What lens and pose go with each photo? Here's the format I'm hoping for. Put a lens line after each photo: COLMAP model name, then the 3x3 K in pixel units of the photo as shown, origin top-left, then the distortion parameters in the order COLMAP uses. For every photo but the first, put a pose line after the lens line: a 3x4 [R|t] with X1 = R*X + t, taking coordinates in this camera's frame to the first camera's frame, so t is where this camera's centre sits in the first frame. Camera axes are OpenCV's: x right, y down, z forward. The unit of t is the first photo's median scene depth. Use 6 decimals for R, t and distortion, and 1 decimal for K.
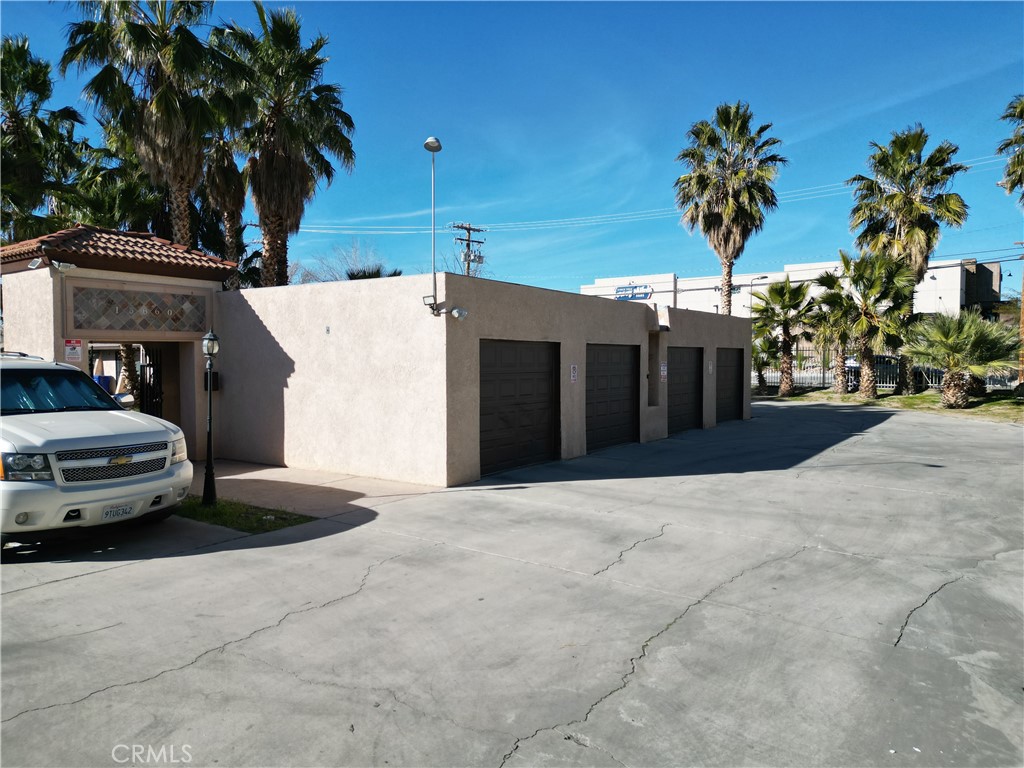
lens RADIAL K [[715.9, 0, 506.0], [0, 715.9, 381.1], [0, 0, 1]] dist [0.052680, -0.047632]
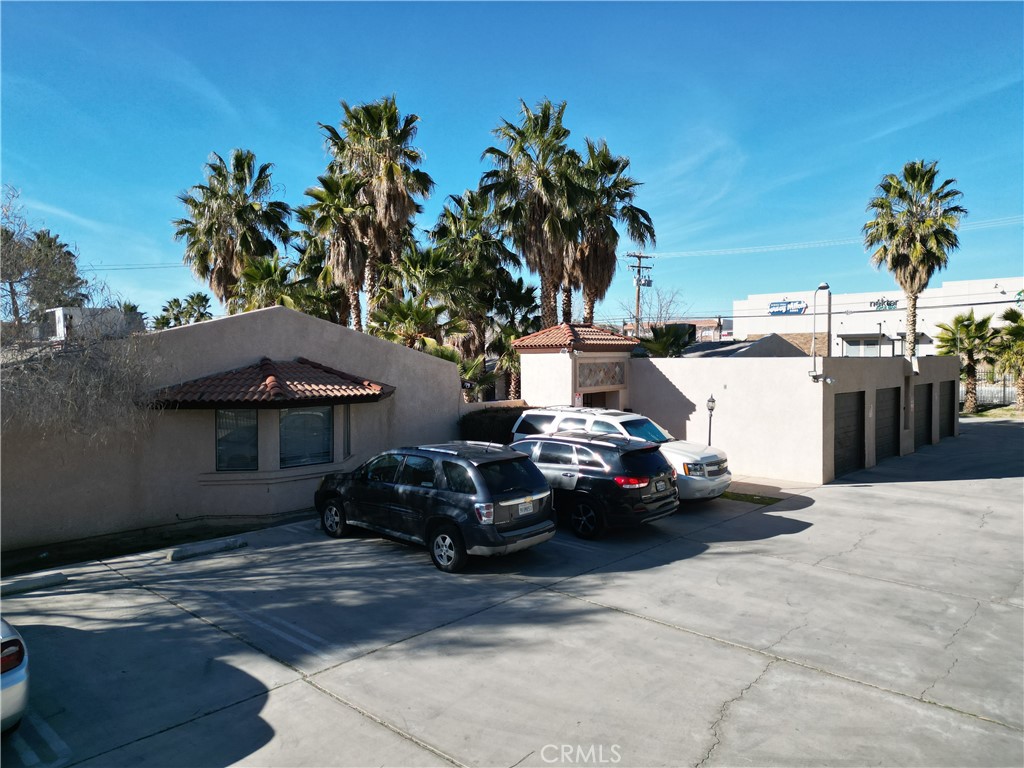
lens RADIAL K [[715.9, 0, 514.2], [0, 715.9, 385.0], [0, 0, 1]] dist [0.052680, -0.047632]
pose [[0.992017, -0.002484, -0.126079, -0.191792], [0.003054, 0.999986, 0.004328, -0.030985], [0.126067, -0.004678, 0.992011, -0.250584]]
